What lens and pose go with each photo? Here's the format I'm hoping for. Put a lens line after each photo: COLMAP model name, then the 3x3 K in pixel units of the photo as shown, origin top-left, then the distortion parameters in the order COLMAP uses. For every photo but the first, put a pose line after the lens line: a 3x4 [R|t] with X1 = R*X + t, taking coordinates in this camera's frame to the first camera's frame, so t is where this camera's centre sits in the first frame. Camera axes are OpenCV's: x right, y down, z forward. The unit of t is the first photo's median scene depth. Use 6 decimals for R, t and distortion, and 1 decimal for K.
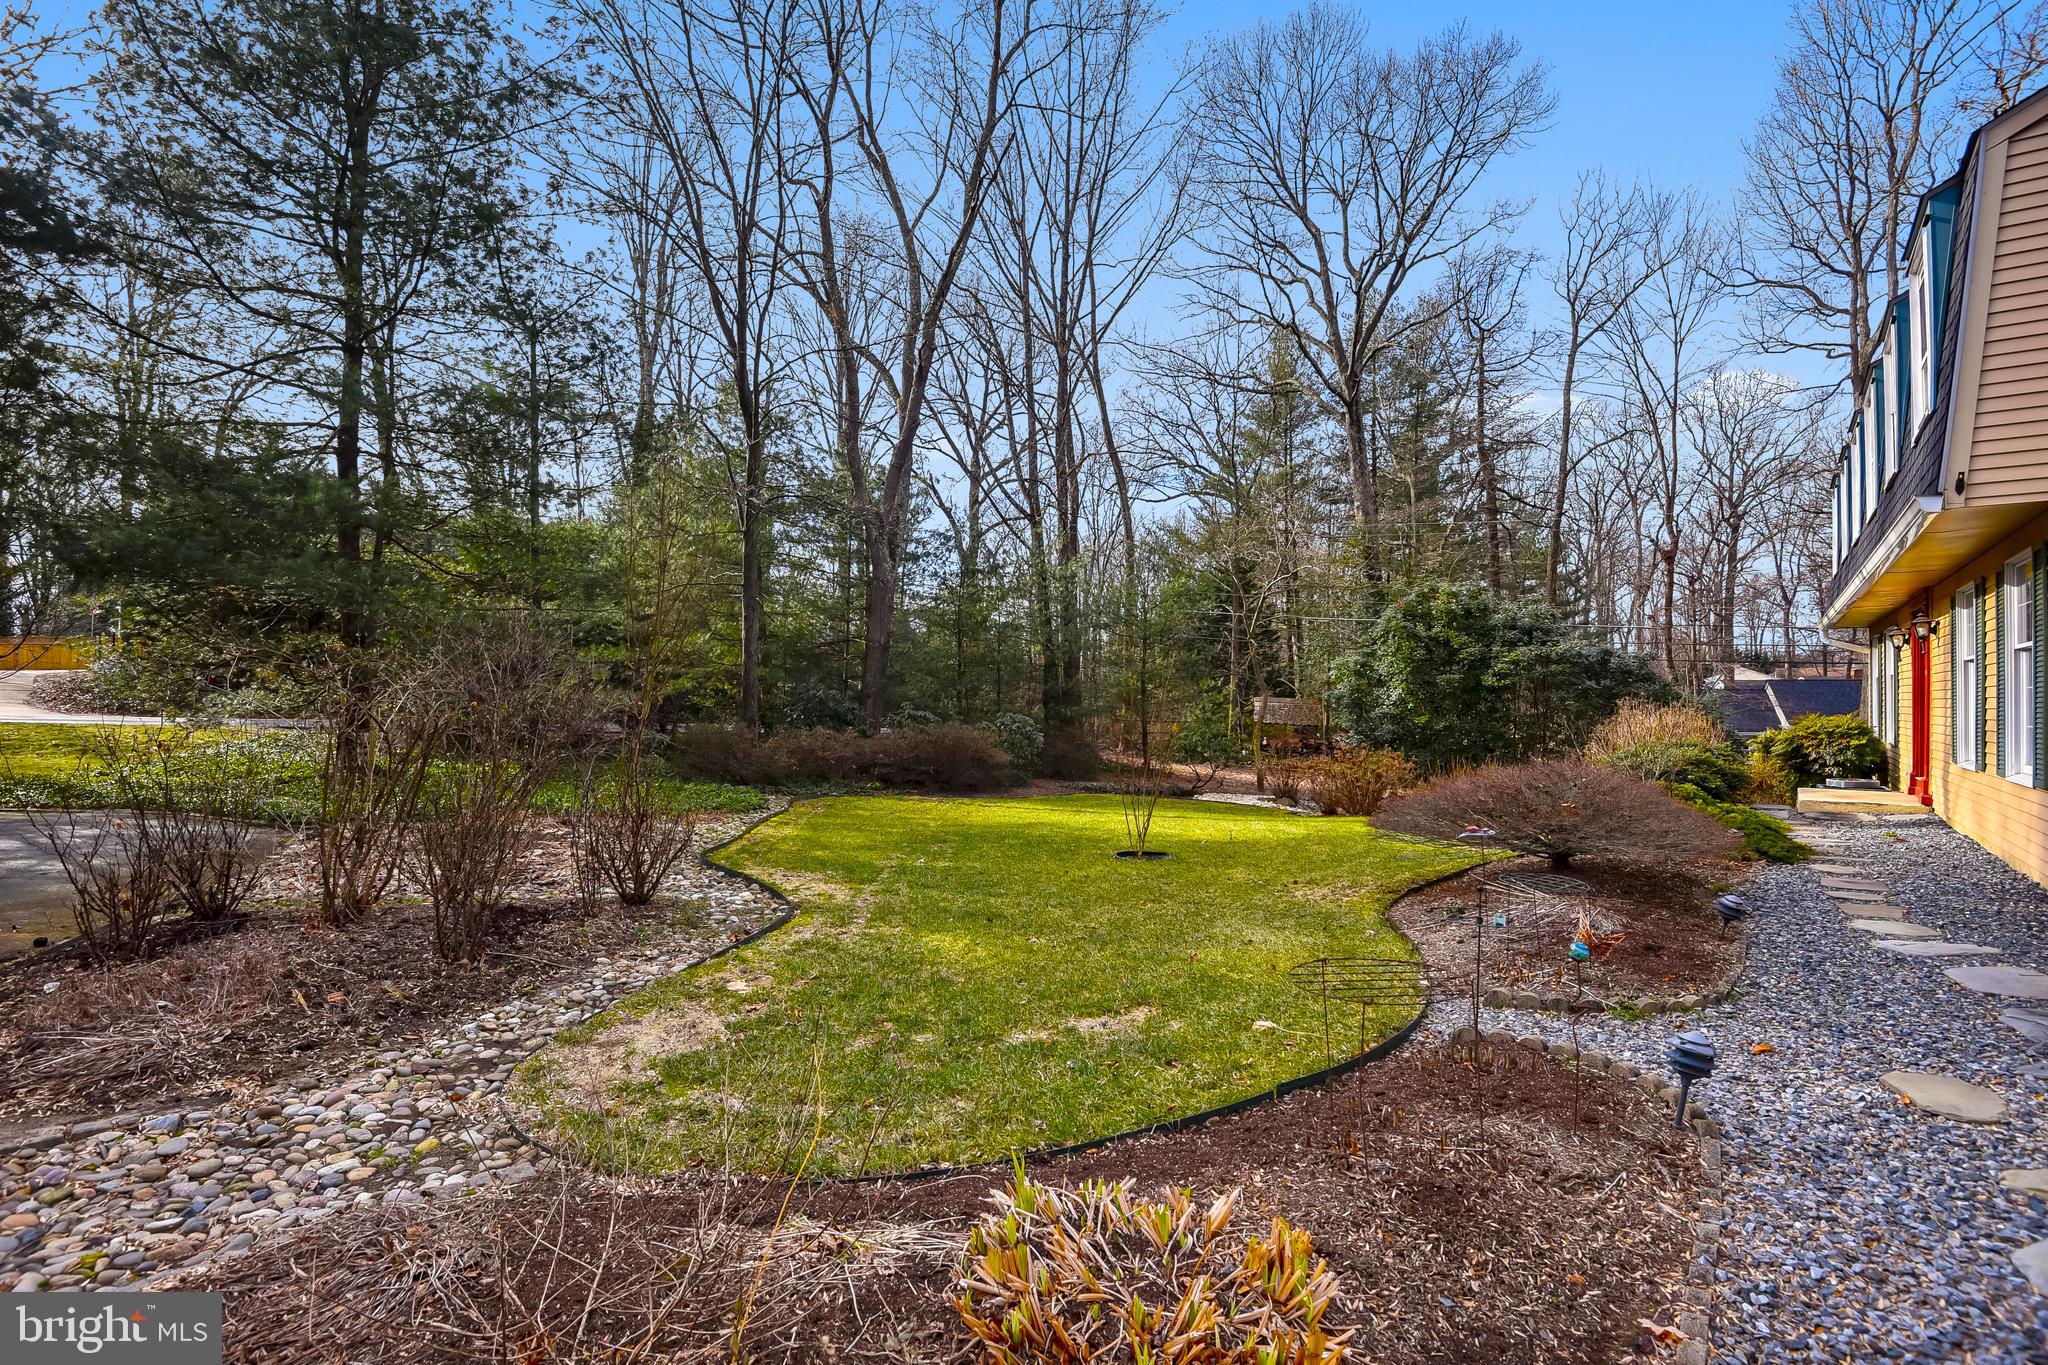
lens RADIAL K [[942.2, 0, 1024.0], [0, 942.2, 682.5], [0, 0, 1]] dist [-0.042935, -0.000766]
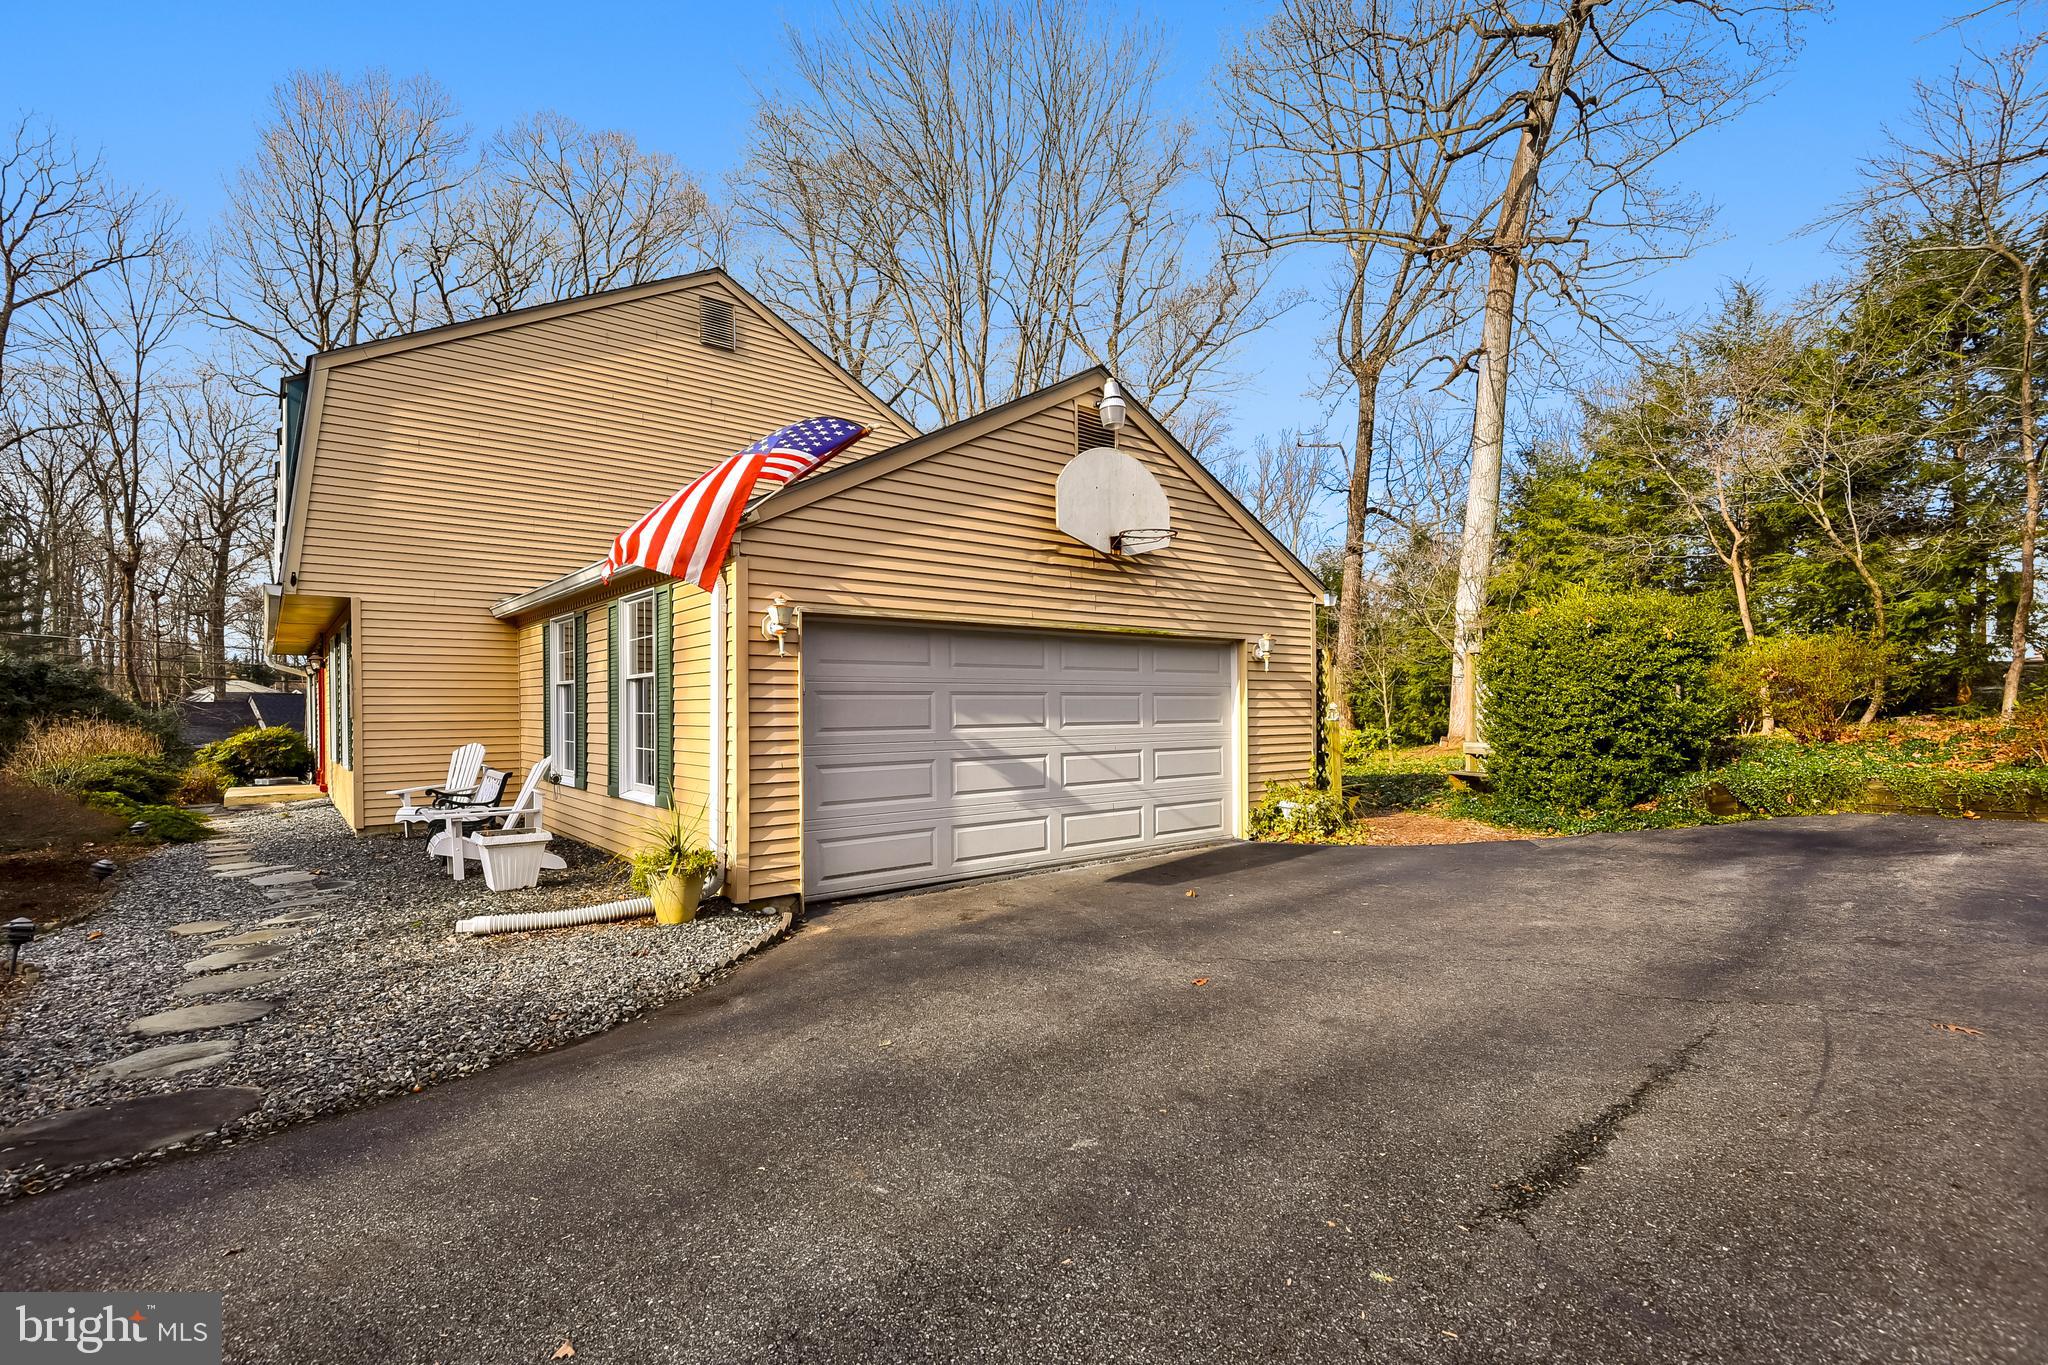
lens RADIAL K [[957.9, 0, 1023.8], [0, 957.9, 717.7], [0, 0, 1]] dist [-0.001893, -0.001095]
pose [[0.227151, -0.016237, 0.973724, -0.094495], [-0.009389, 0.999778, 0.018862, -0.007715], [-0.973814, -0.013427, 0.226948, -0.200335]]
